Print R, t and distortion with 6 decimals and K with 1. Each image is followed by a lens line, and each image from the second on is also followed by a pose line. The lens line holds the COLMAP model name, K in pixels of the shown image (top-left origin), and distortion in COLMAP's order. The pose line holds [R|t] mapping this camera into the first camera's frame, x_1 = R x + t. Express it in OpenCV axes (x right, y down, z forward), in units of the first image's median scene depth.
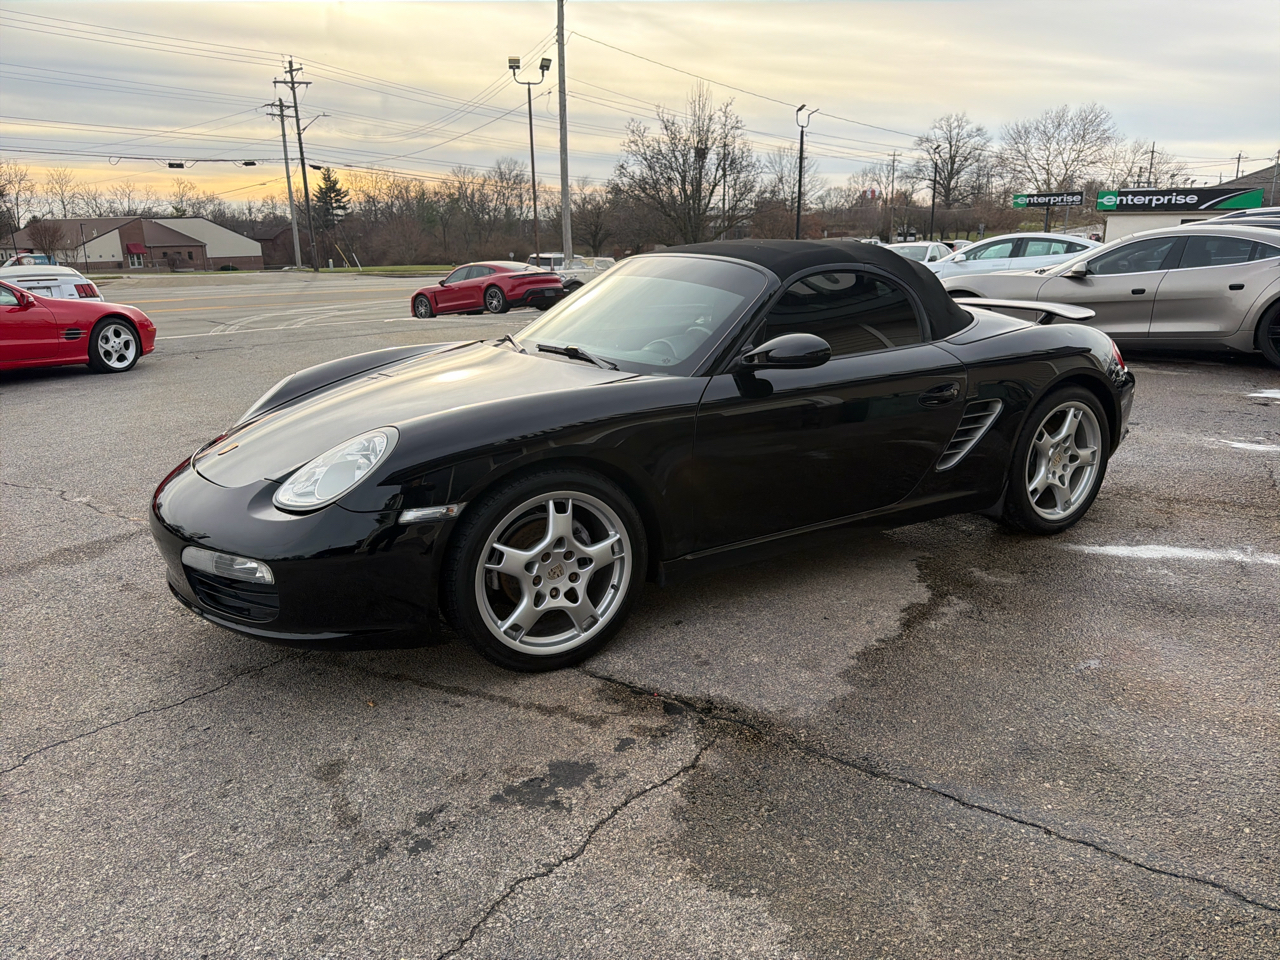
lens RADIAL K [[903.0, 0, 646.7], [0, 903.0, 486.4], [0, 0, 1]] dist [0.026224, -0.031906]
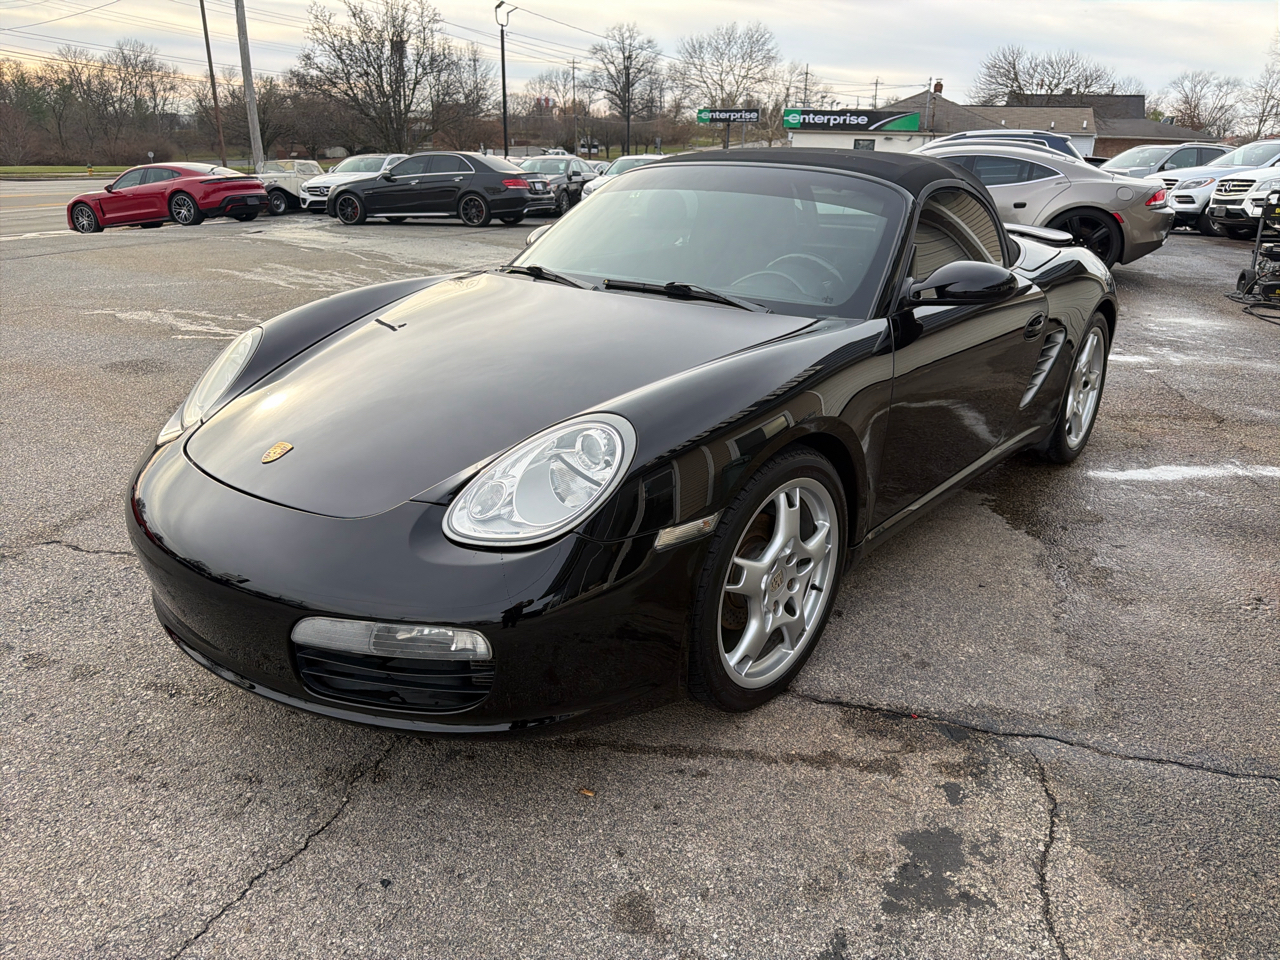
lens RADIAL K [[903.0, 0, 645.9], [0, 903.0, 484.2], [0, 0, 1]] dist [0.026224, -0.031906]
pose [[0.943851, -0.089431, 0.318037, -0.052954], [0.060672, 0.993213, 0.099231, -0.008617], [-0.324753, -0.074363, 0.942871, 0.035694]]
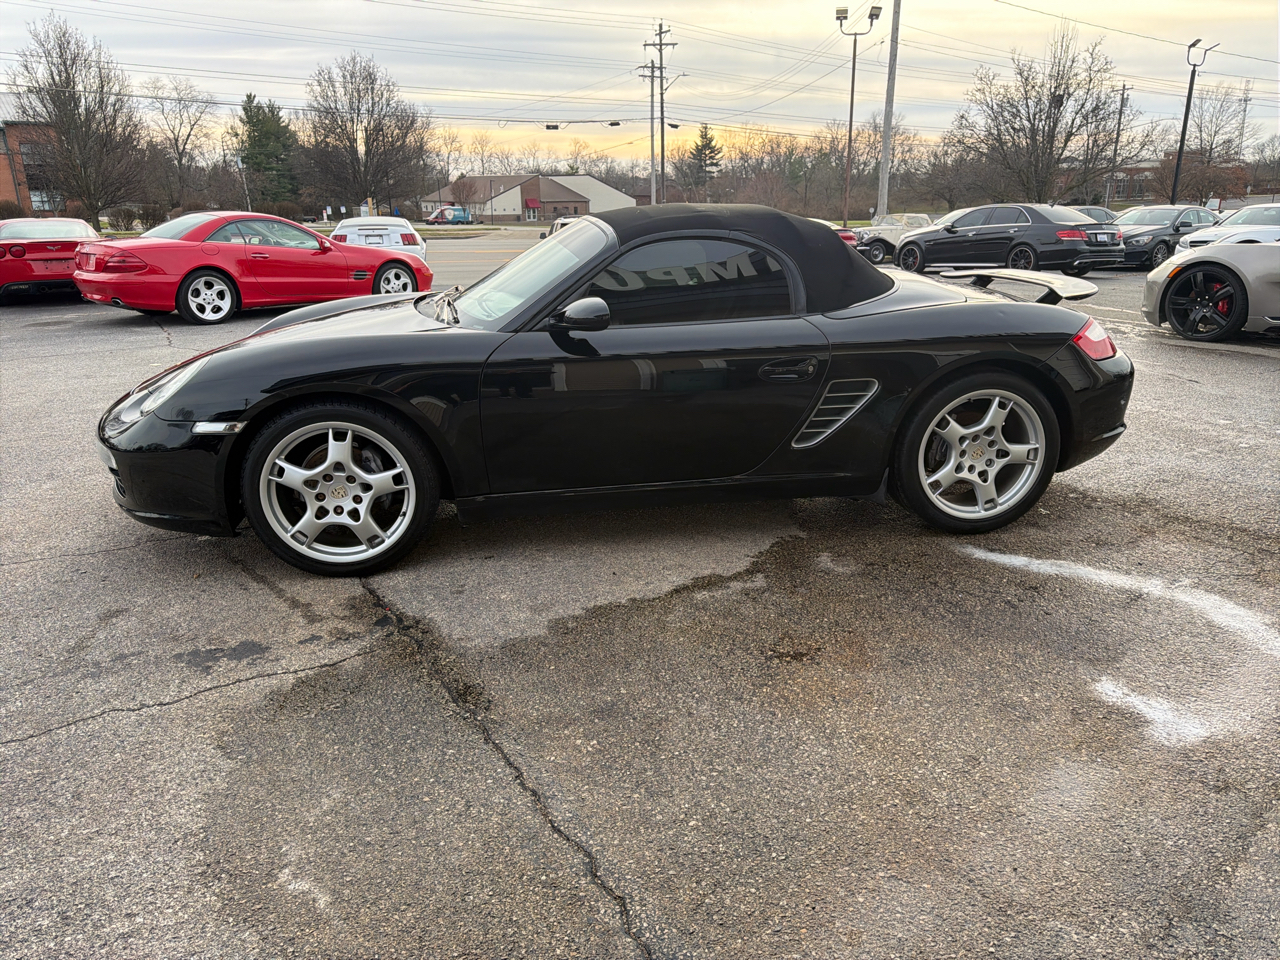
lens RADIAL K [[903.0, 0, 645.4], [0, 903.0, 479.0], [0, 0, 1]] dist [0.026224, -0.031906]
pose [[0.925157, 0.118073, -0.360754, 0.080025], [-0.104447, 0.992889, 0.057114, -0.003473], [0.364933, -0.015160, 0.930910, 0.006741]]
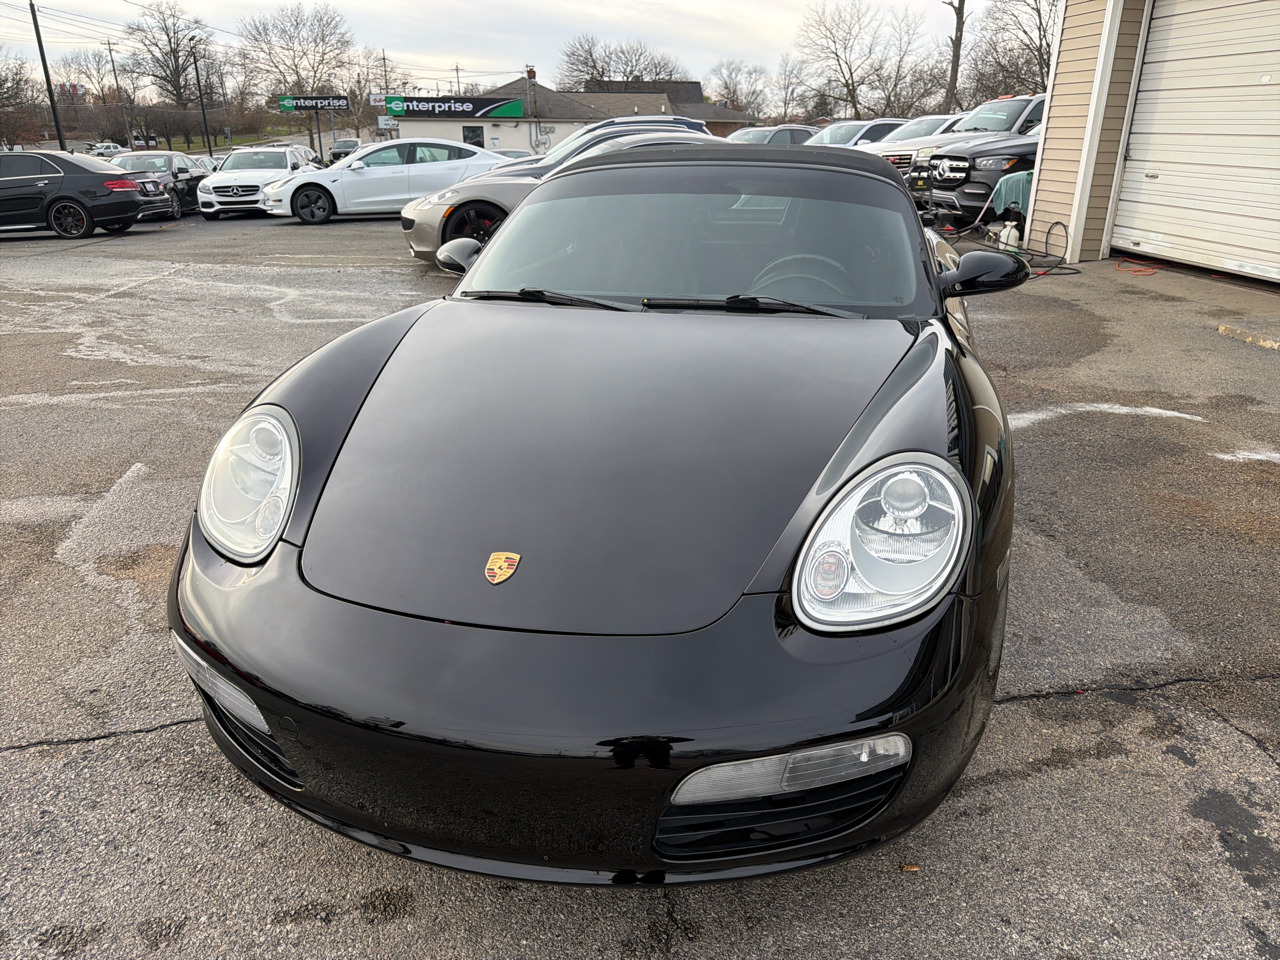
lens RADIAL K [[903.0, 0, 645.4], [0, 903.0, 481.1], [0, 0, 1]] dist [0.026224, -0.031906]
pose [[0.725236, -0.237348, 0.646296, -0.090958], [0.178410, 0.971423, 0.156547, -0.019520], [-0.664983, 0.001772, 0.746856, 0.071461]]
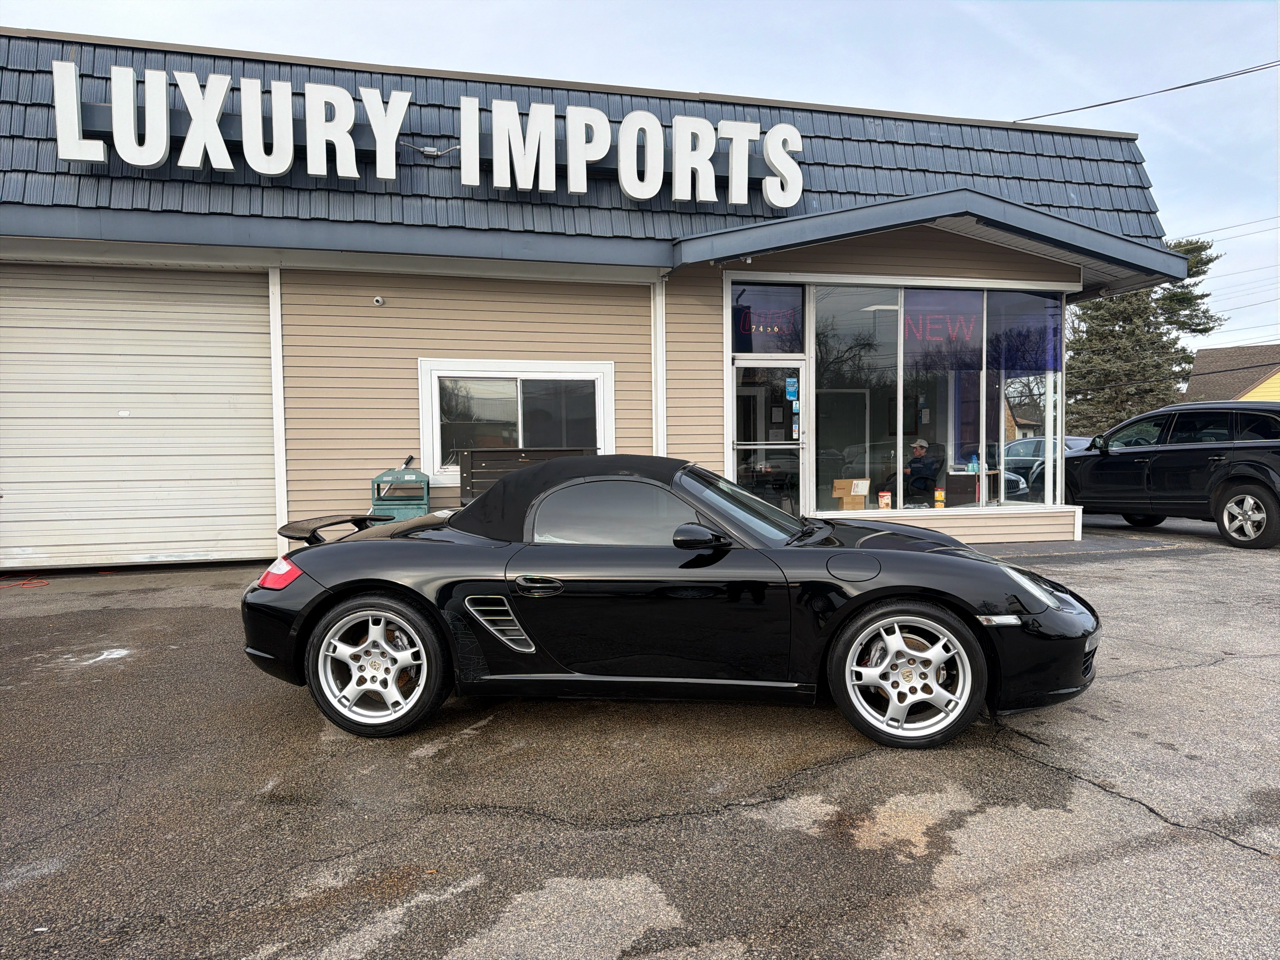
lens RADIAL K [[903.0, 0, 641.7], [0, 903.0, 481.5], [0, 0, 1]] dist [0.026224, -0.031906]
pose [[-0.778382, -0.003687, 0.627780, -0.116035], [0.193290, 0.949999, 0.245238, -0.089651], [-0.597294, 0.312233, -0.738749, 0.318495]]
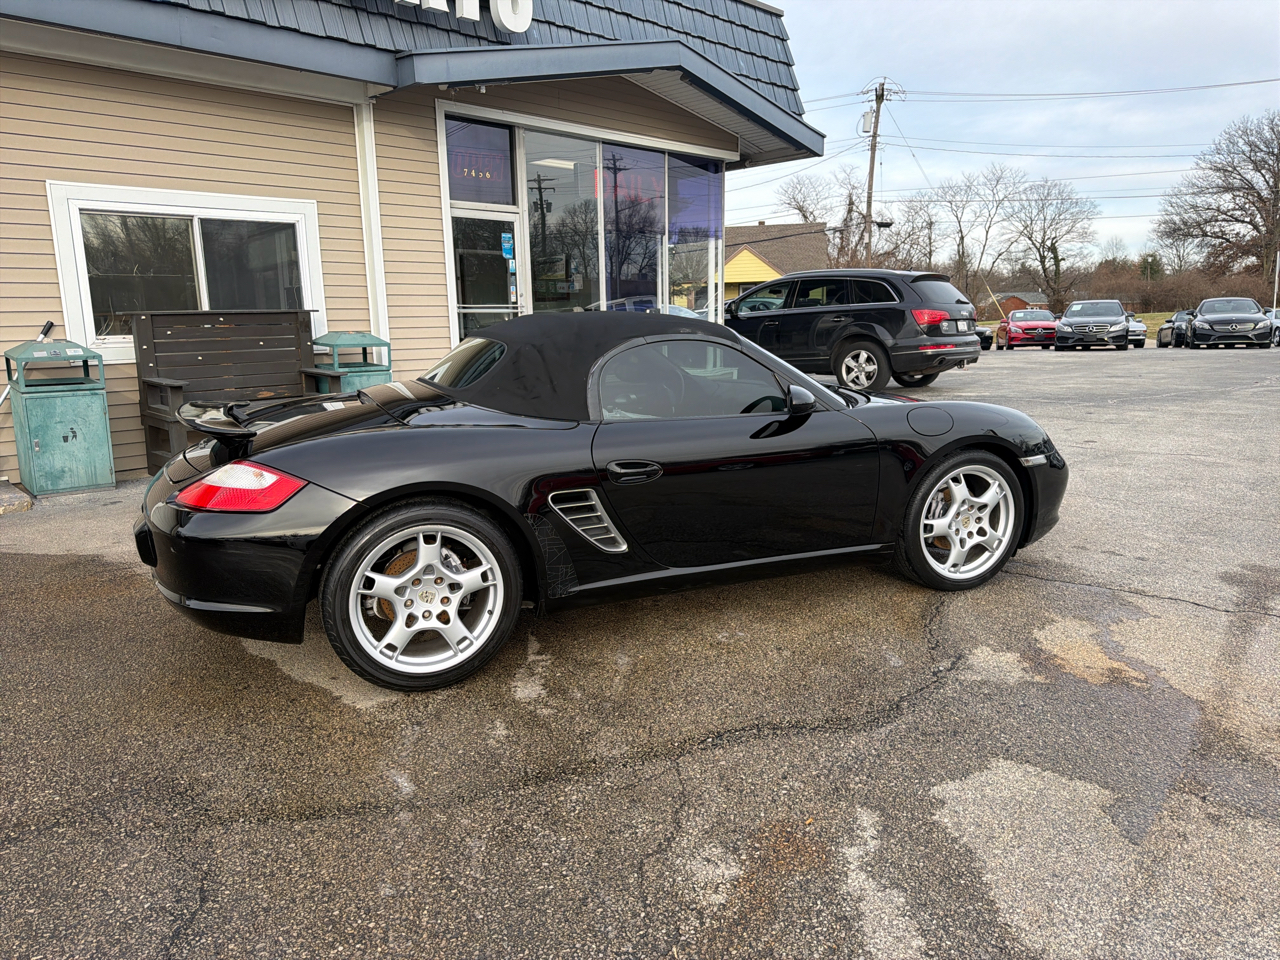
lens RADIAL K [[903.0, 0, 635.2], [0, 903.0, 488.9], [0, 0, 1]] dist [0.026224, -0.031906]
pose [[-0.989993, 0.000211, 0.141117, -0.010534], [0.064787, 0.889062, 0.453178, -0.093288], [-0.125366, 0.457786, -0.880179, 0.334367]]
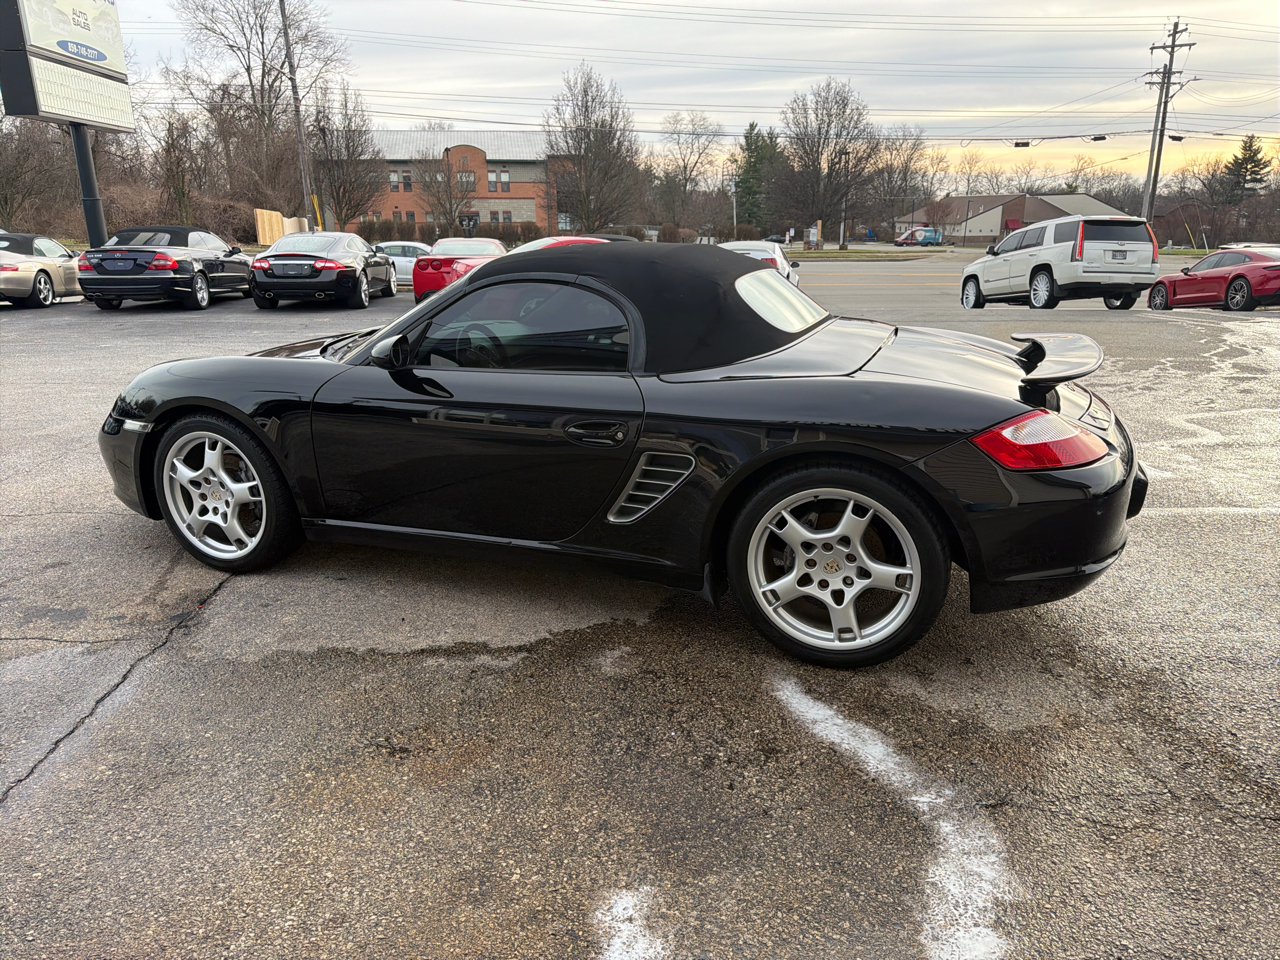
lens RADIAL K [[903.0, 0, 637.2], [0, 903.0, 482.5], [0, 0, 1]] dist [0.026224, -0.031906]
pose [[0.621517, 0.228389, -0.749370, 0.146874], [-0.212791, 0.969813, 0.119089, -0.024329], [0.753947, 0.085443, 0.651354, 0.070791]]
